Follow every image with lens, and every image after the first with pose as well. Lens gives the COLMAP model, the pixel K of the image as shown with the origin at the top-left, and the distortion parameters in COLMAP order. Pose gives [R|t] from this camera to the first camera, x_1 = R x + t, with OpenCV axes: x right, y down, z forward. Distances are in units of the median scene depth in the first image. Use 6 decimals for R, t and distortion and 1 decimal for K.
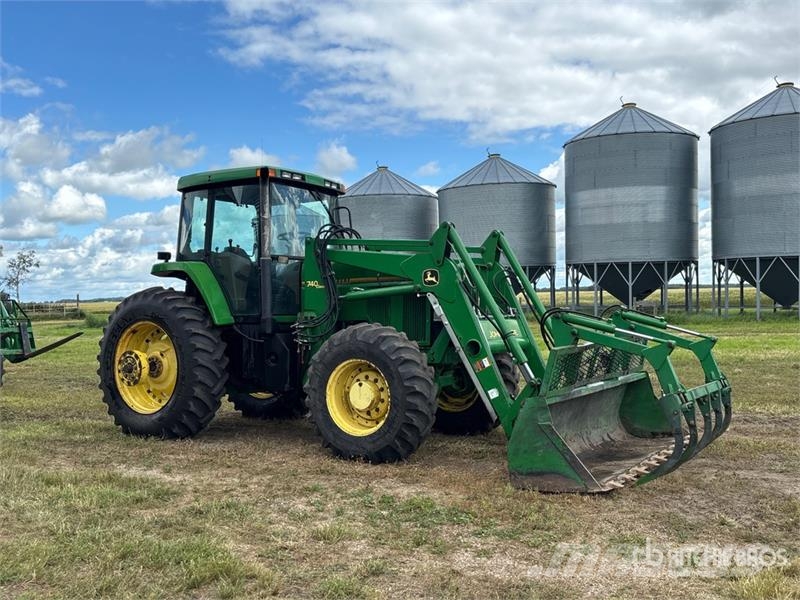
lens RADIAL K [[803.0, 0, 402.6], [0, 803.0, 301.8], [0, 0, 1]] dist [0.094186, 0.000000]
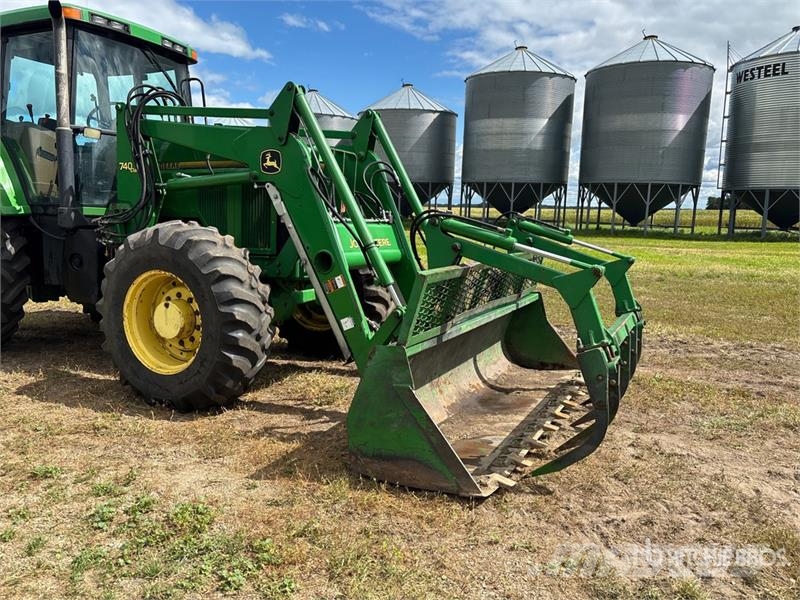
lens RADIAL K [[605.8, 0, 395.7], [0, 605.8, 301.4], [0, 0, 1]] dist [0.046967, -0.052958]
pose [[0.994660, 0.029986, 0.098757, 0.088315], [-0.044169, 0.988487, 0.144716, 0.009169], [-0.093281, -0.148305, 0.984533, 0.387455]]
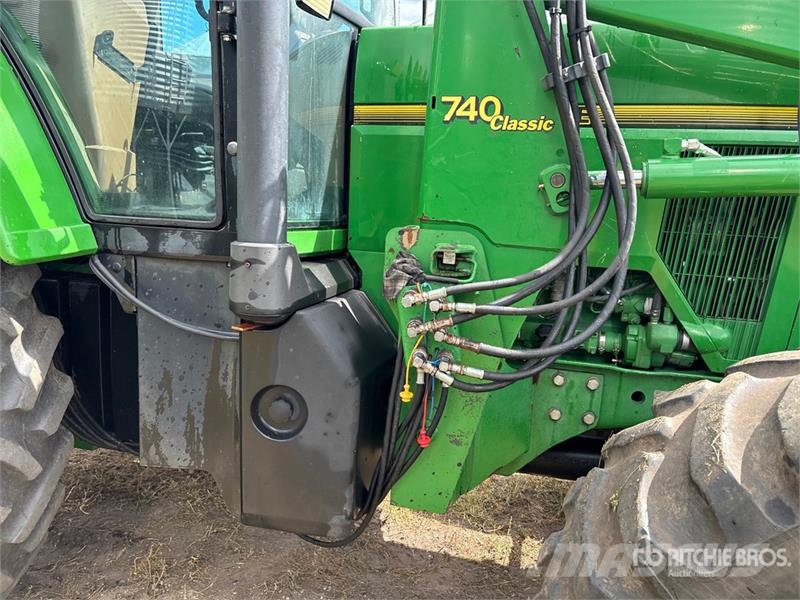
lens RADIAL K [[605.8, 0, 405.9], [0, 605.8, 303.6], [0, 0, 1]] dist [0.013218, 0.007223]
pose [[0.947385, 0.009742, 0.319949, -0.185424], [-0.074059, 0.979087, 0.189482, 0.000572], [-0.311412, -0.203208, 0.928294, 0.829330]]
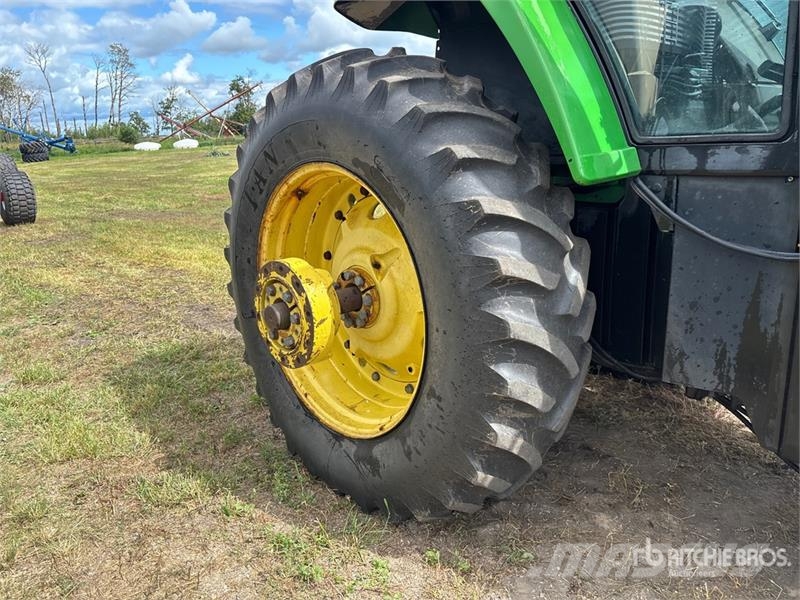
lens RADIAL K [[605.8, 0, 405.6], [0, 605.8, 293.9], [0, 0, 1]] dist [0.046967, -0.052958]
pose [[0.965346, 0.050163, -0.256105, -0.236461], [0.020480, 0.963765, 0.265966, 0.010977], [0.260167, -0.261994, 0.929340, 0.822513]]
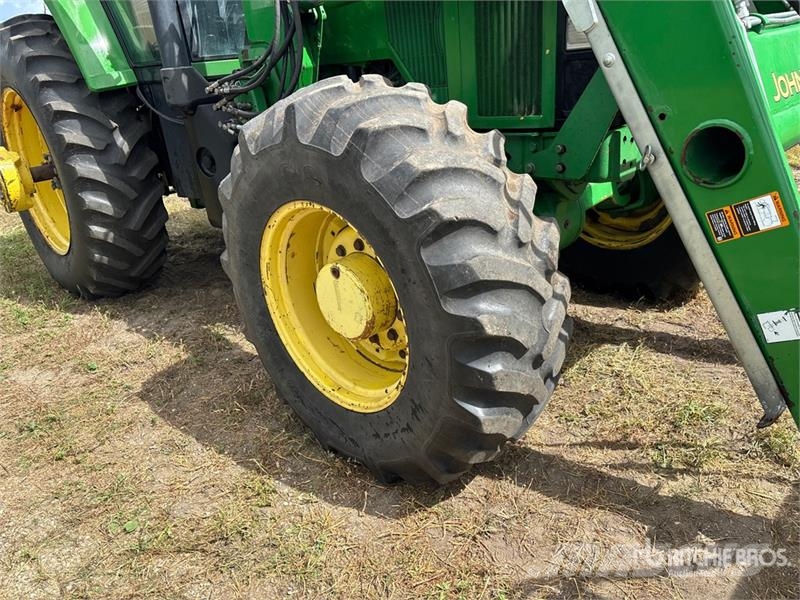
lens RADIAL K [[605.8, 0, 410.8], [0, 605.8, 298.2], [0, 0, 1]] dist [0.046967, -0.052958]
pose [[0.973365, 0.015668, -0.228726, 0.033536], [0.079343, 0.912990, 0.400192, 0.010961], [0.215095, -0.407681, 0.887429, 0.687136]]
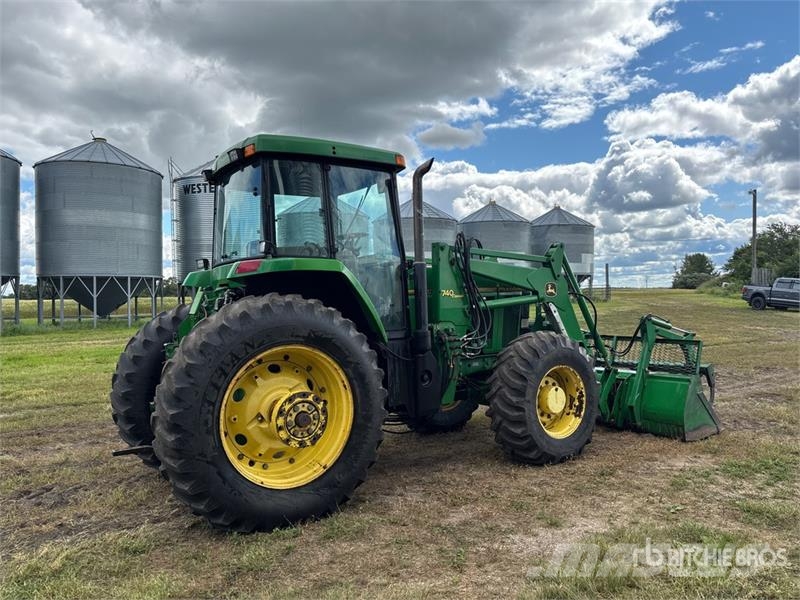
lens RADIAL K [[605.8, 0, 404.5], [0, 605.8, 305.5], [0, 0, 1]] dist [0.046967, -0.052958]
pose [[0.406320, -0.000072, 0.913731, -0.768781], [0.011026, 0.999928, -0.004825, -0.004974], [-0.913665, 0.012035, 0.406291, 0.761026]]
